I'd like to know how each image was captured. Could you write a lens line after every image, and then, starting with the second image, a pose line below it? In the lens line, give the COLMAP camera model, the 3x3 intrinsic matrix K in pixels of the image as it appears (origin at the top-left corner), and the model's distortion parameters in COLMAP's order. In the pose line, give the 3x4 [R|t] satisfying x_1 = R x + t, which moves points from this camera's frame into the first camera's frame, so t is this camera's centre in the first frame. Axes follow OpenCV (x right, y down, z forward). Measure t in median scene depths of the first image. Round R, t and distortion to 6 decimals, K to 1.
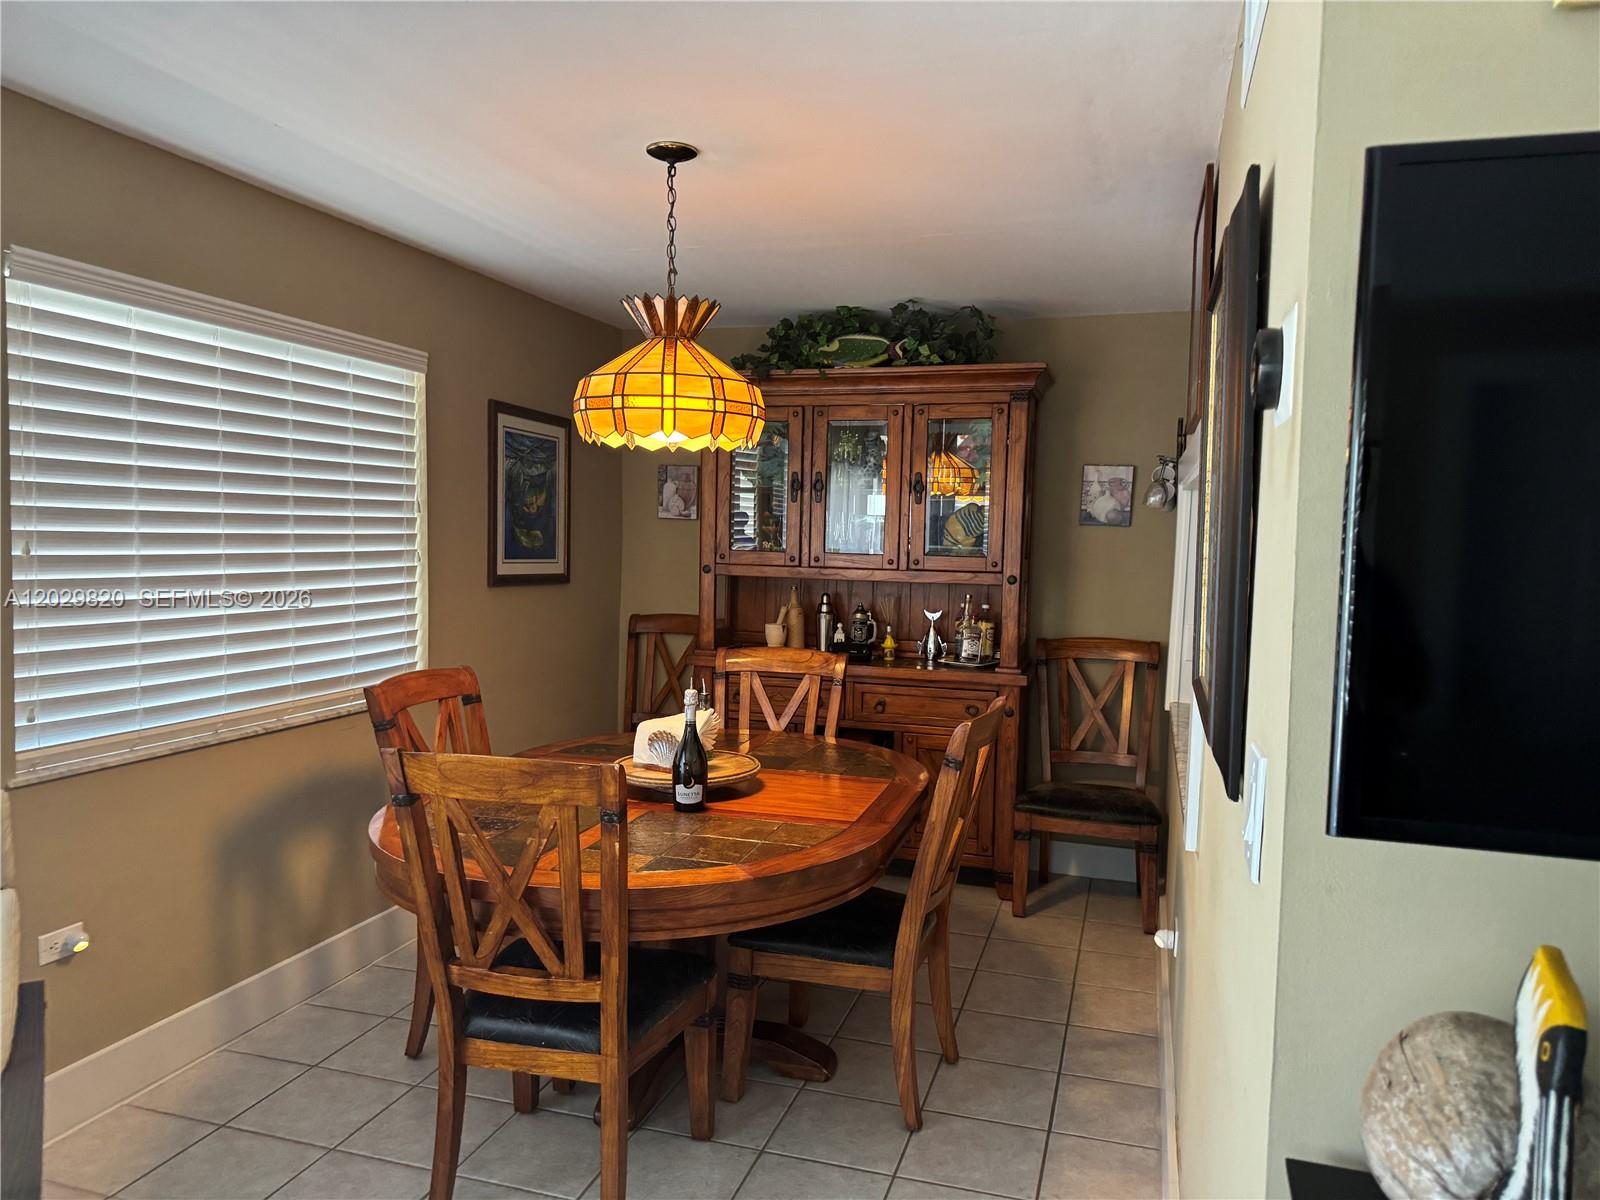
lens RADIAL K [[1131.6, 0, 799.8], [0, 1131.6, 601.5], [0, 0, 1]] dist [0.077708, 0.000856]
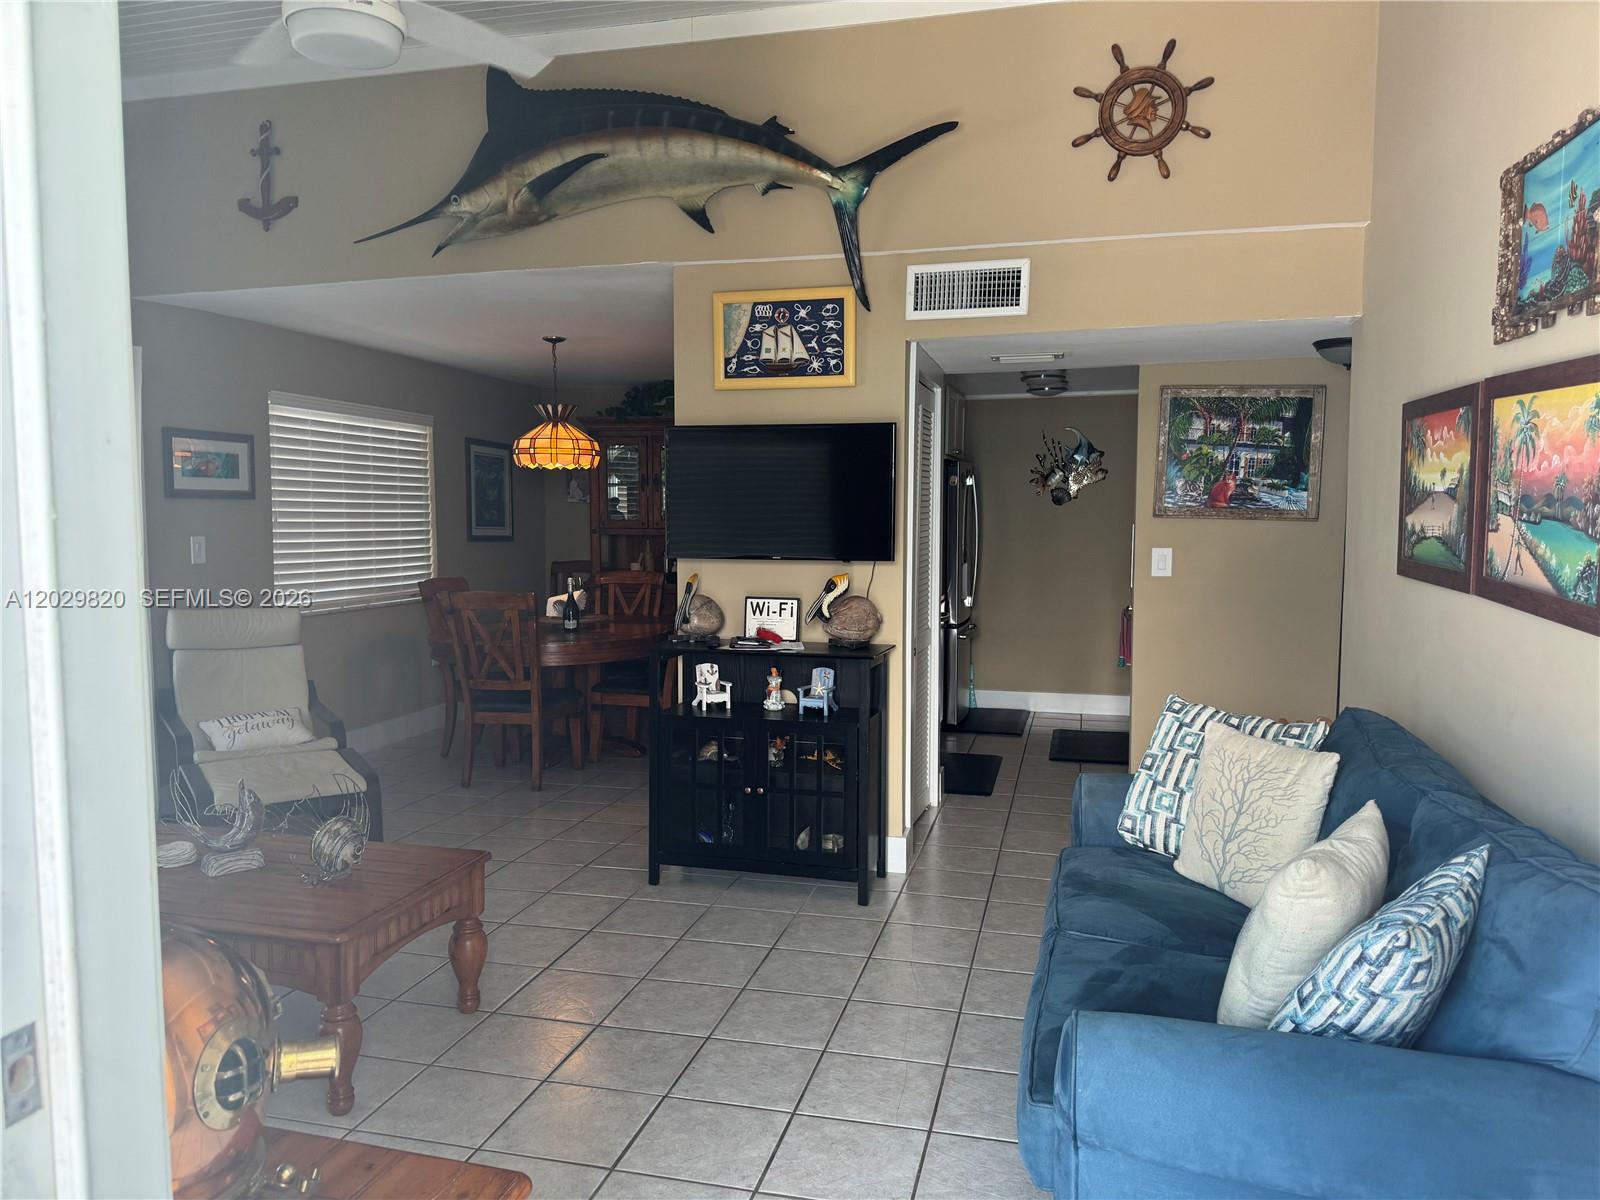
lens RADIAL K [[1131.6, 0, 803.7], [0, 1131.6, 598.5], [0, 0, 1]] dist [0.077708, 0.000856]
pose [[0.998564, -0.024471, 0.047659, 0.239533], [0.023967, 0.999651, 0.011119, 0.098872], [-0.047915, -0.009961, 0.998802, -1.175304]]
